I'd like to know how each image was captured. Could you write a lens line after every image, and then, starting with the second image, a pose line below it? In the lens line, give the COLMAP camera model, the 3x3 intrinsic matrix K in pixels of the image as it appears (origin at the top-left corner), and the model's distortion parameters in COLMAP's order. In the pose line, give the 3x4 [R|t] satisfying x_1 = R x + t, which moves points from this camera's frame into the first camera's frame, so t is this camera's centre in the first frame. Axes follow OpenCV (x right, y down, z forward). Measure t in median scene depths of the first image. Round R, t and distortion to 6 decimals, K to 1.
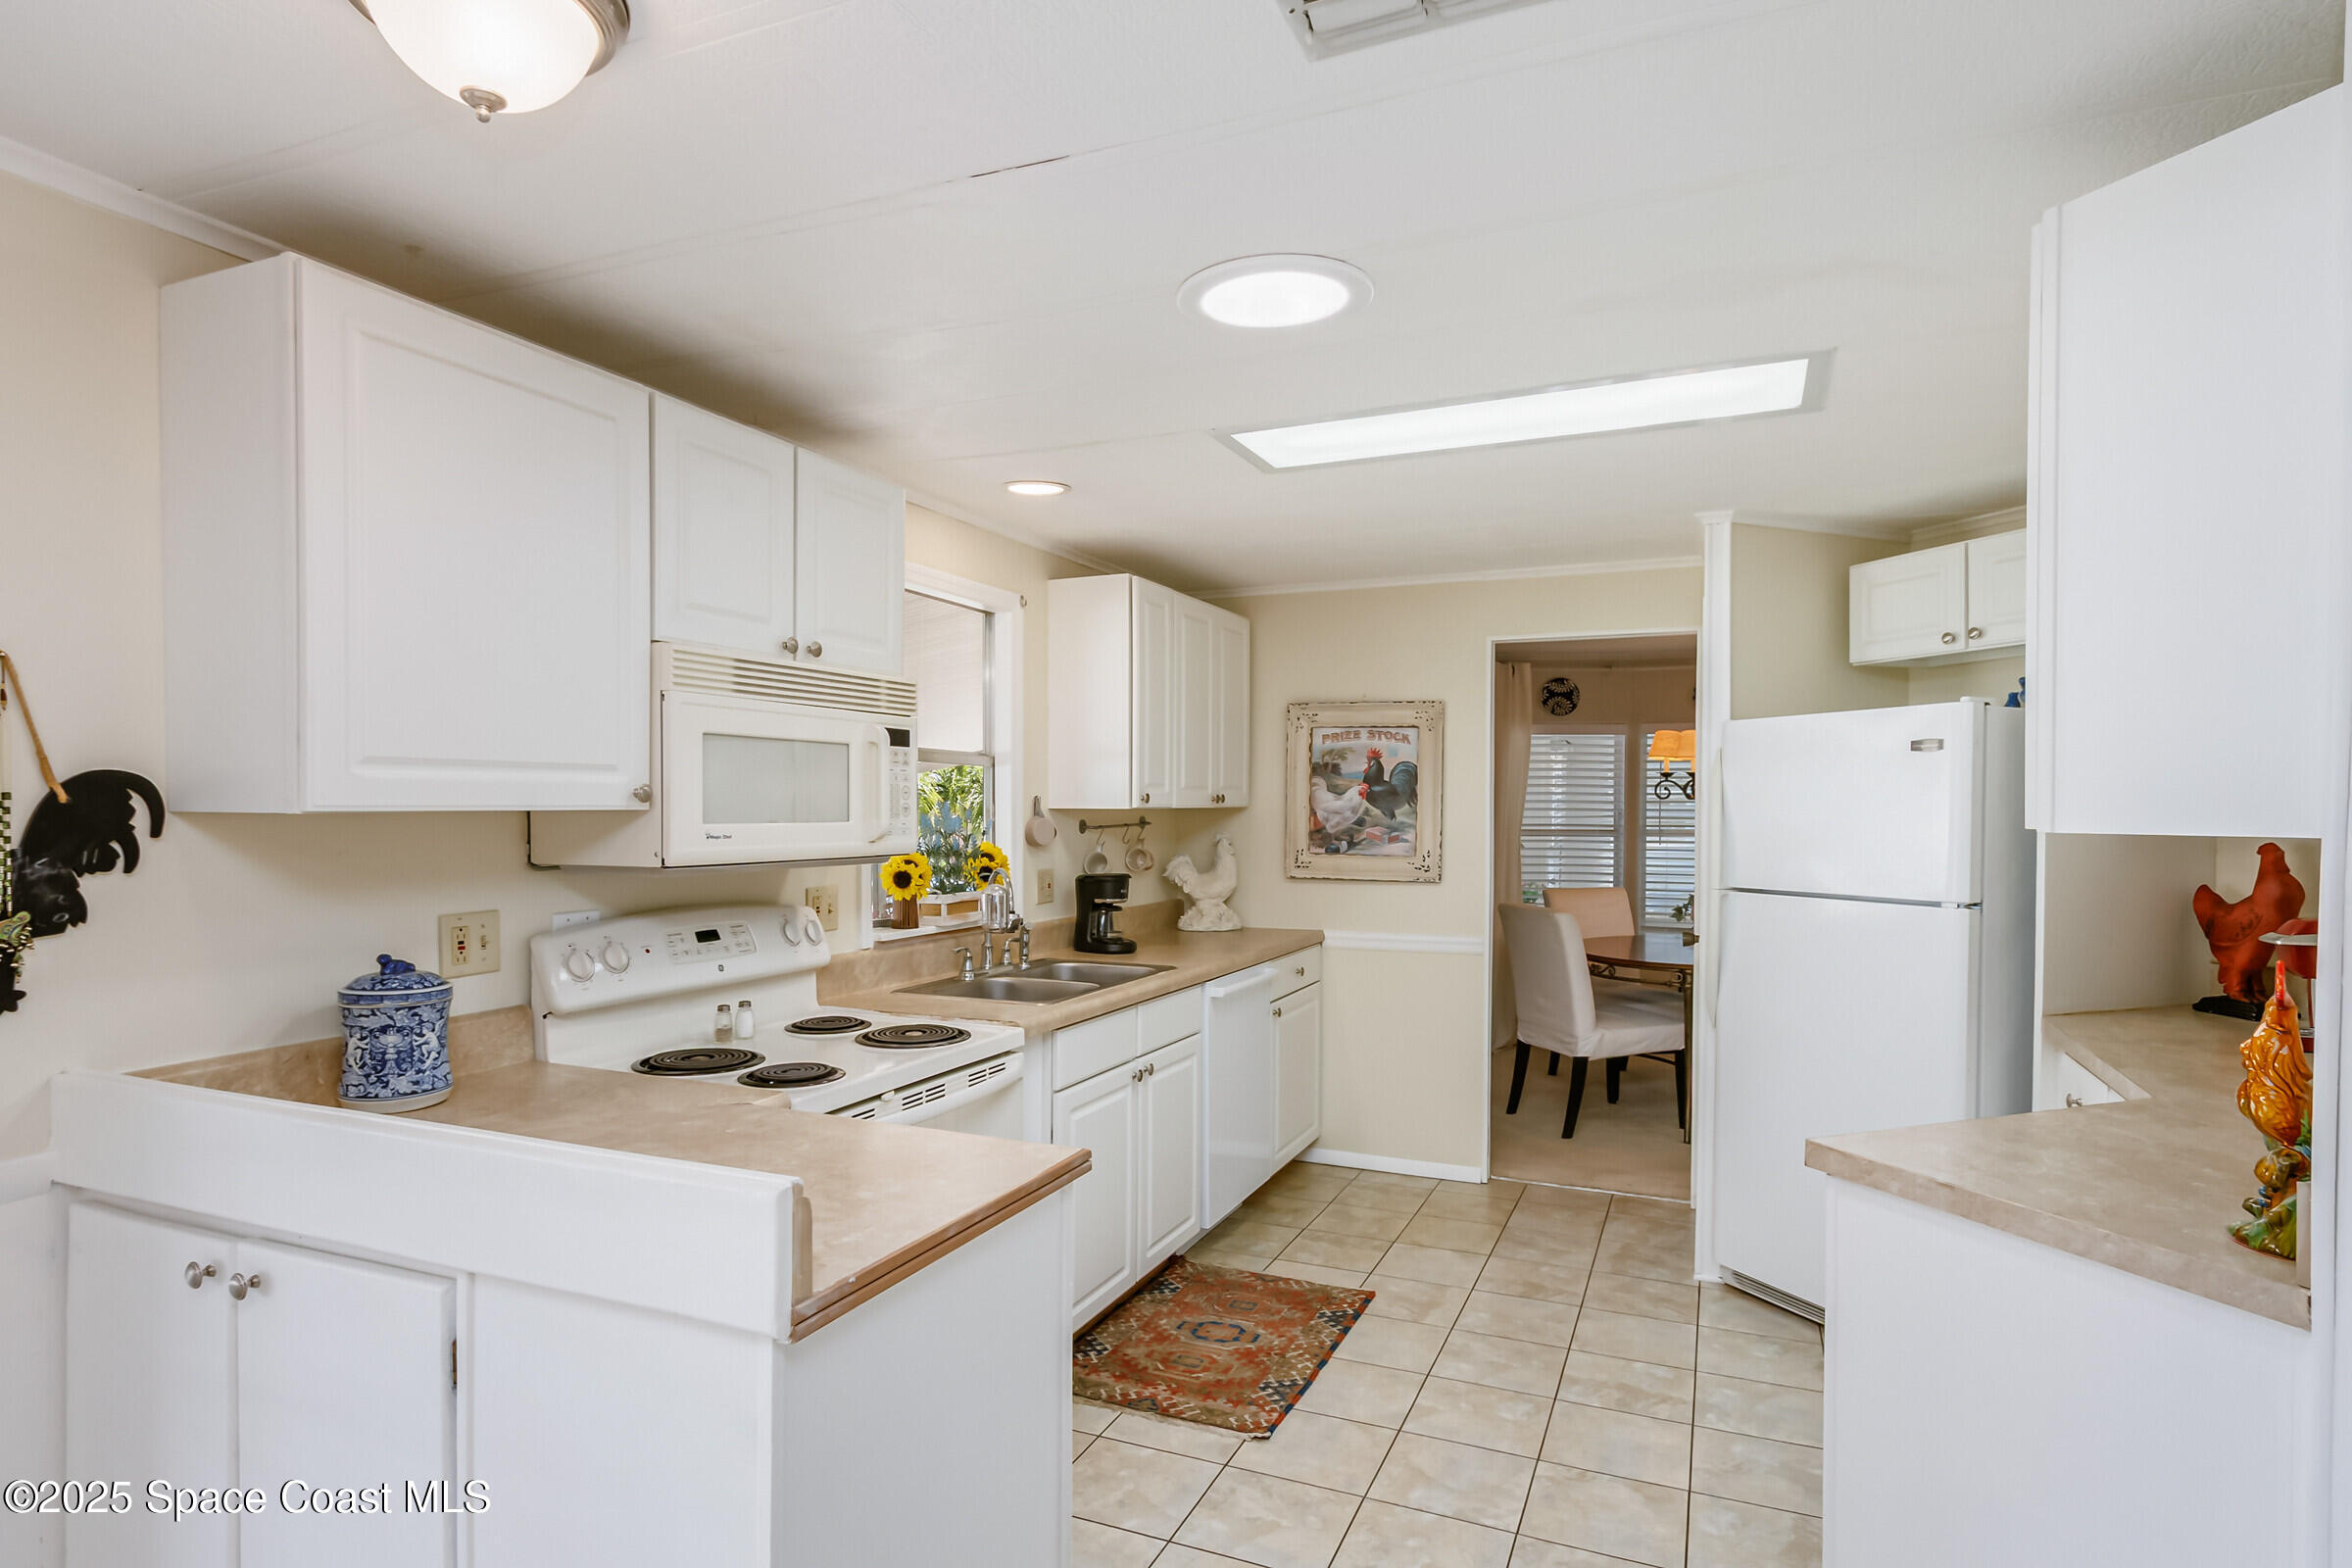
lens RADIAL K [[1264.4, 0, 1167.9], [0, 1264.4, 822.8], [0, 0, 1]] dist [0.001737, -0.000254]
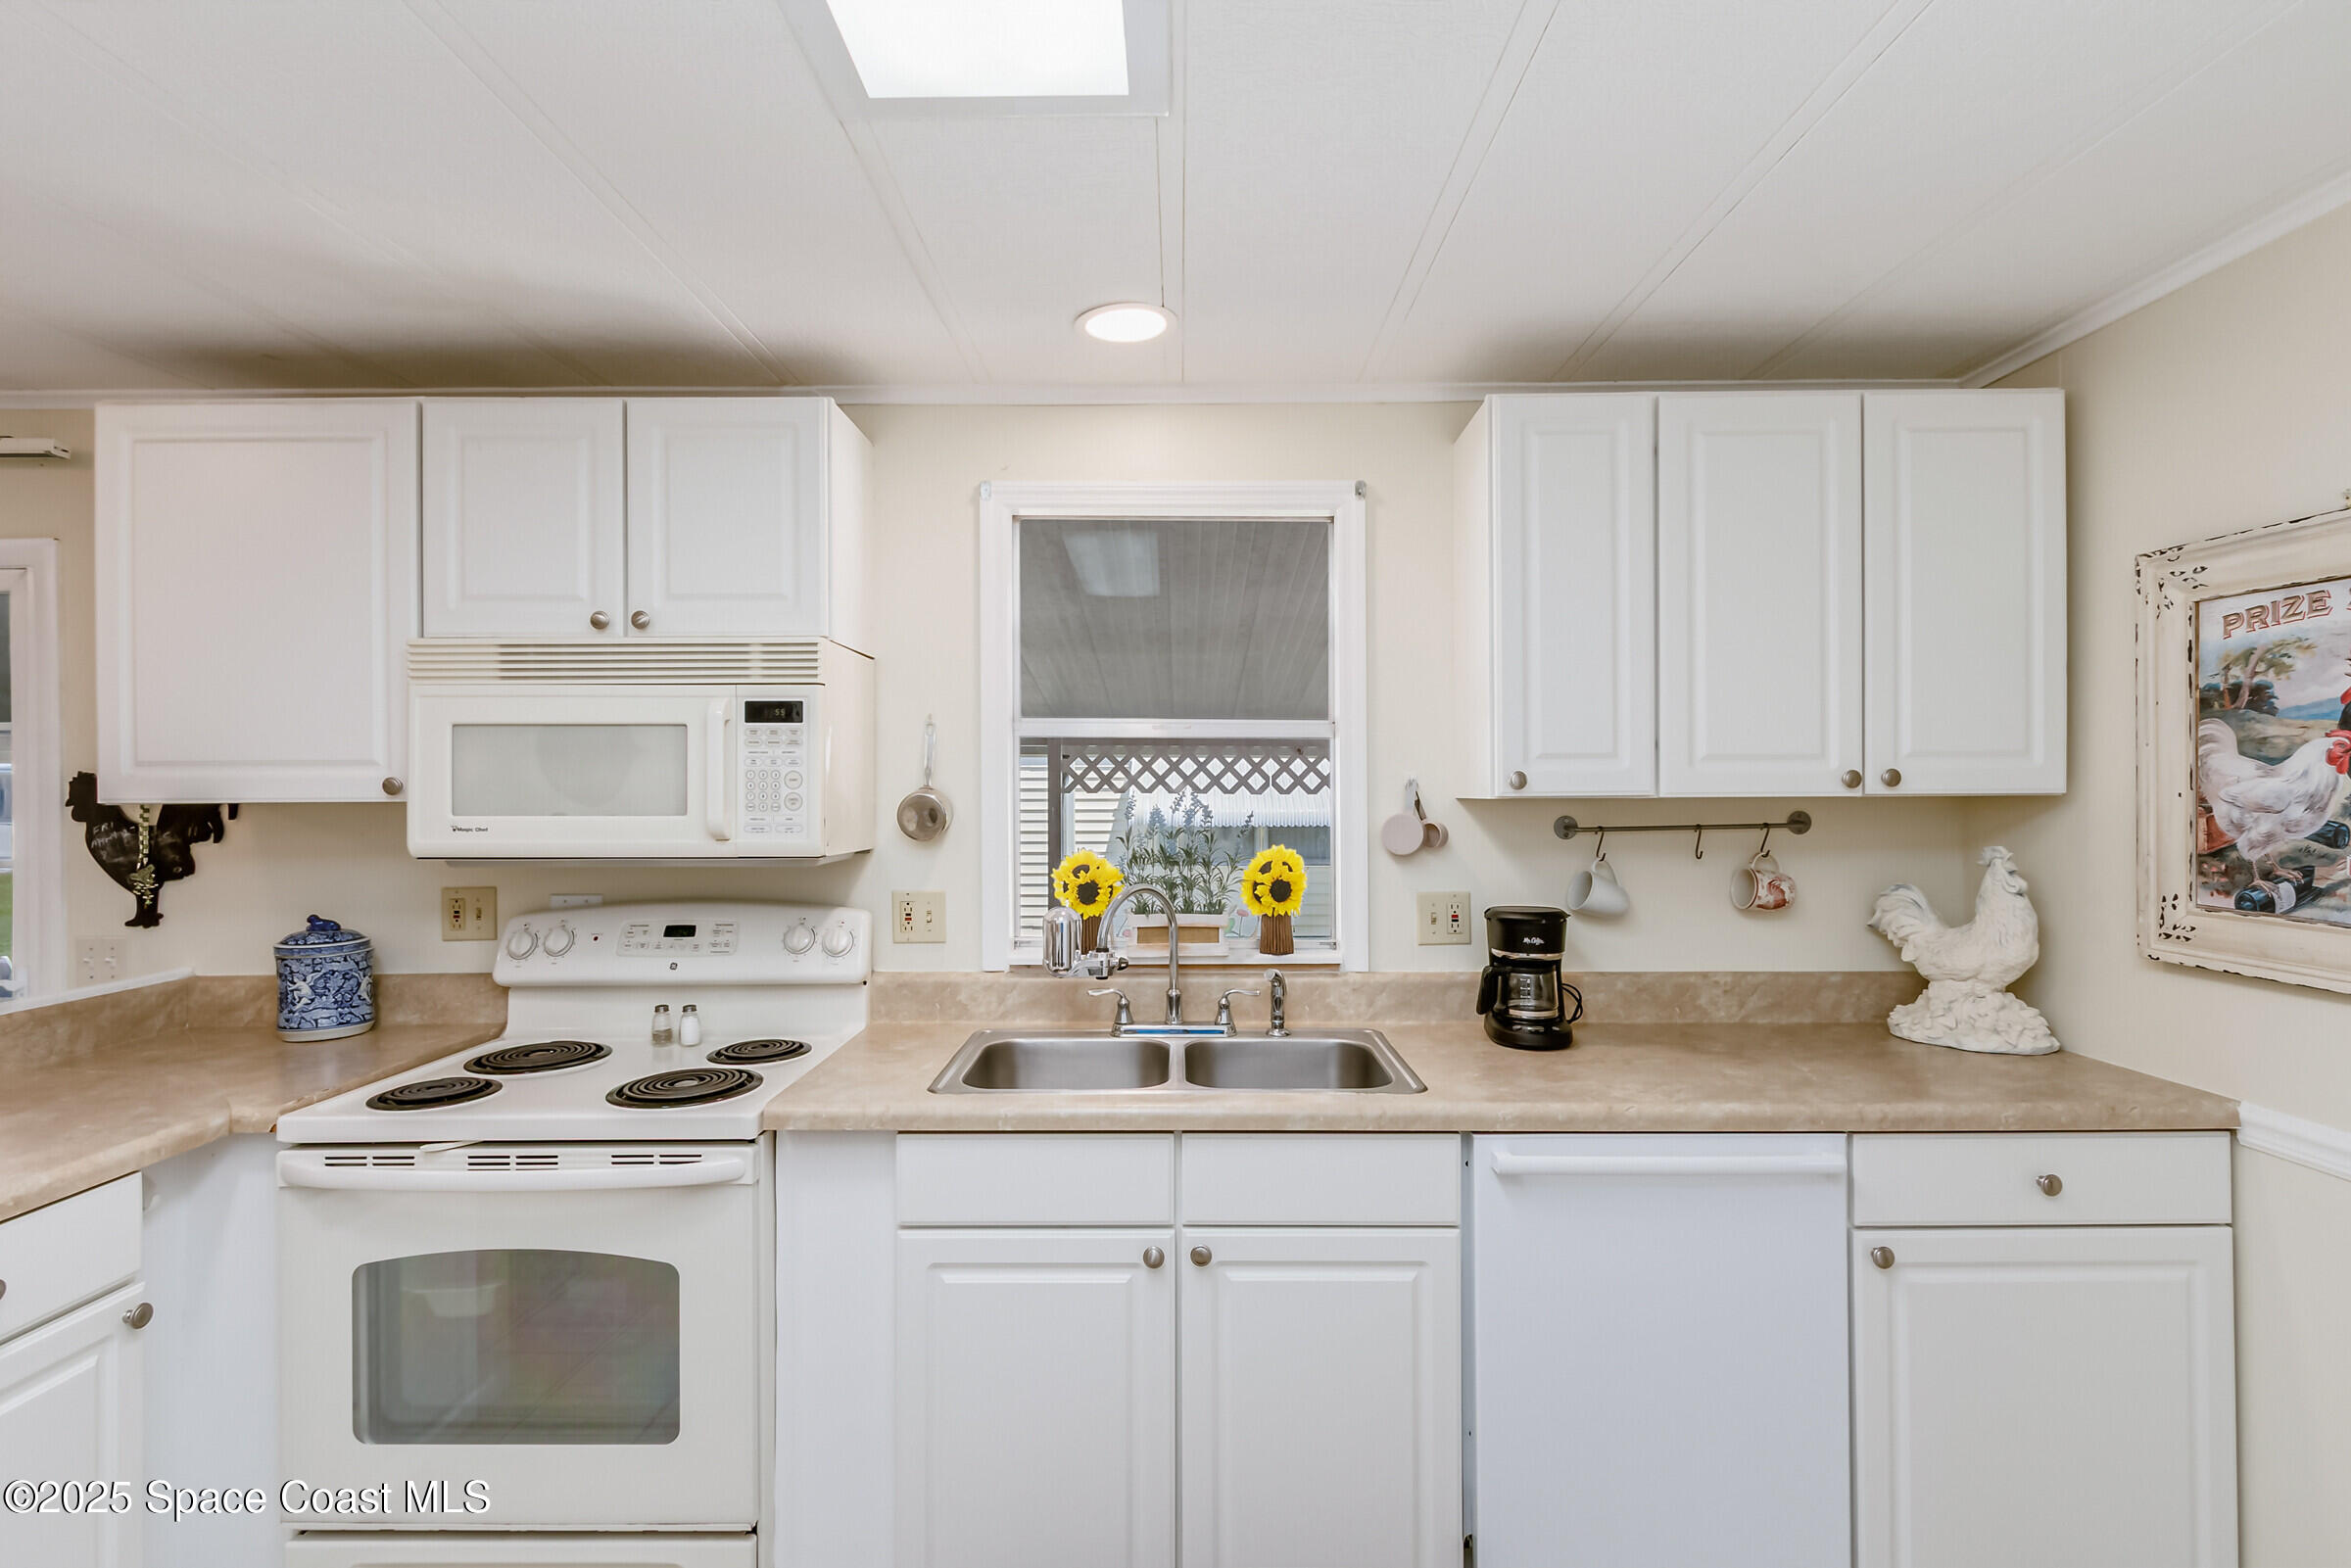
lens RADIAL K [[1096.6, 0, 1169.6], [0, 1096.6, 778.0], [0, 0, 1]] dist [0.004809, 0.000219]
pose [[0.405492, -0.014536, -0.913983, 0.309699], [-0.008613, 0.999768, -0.019721, -0.008005], [0.914058, 0.015869, 0.405273, 0.555880]]
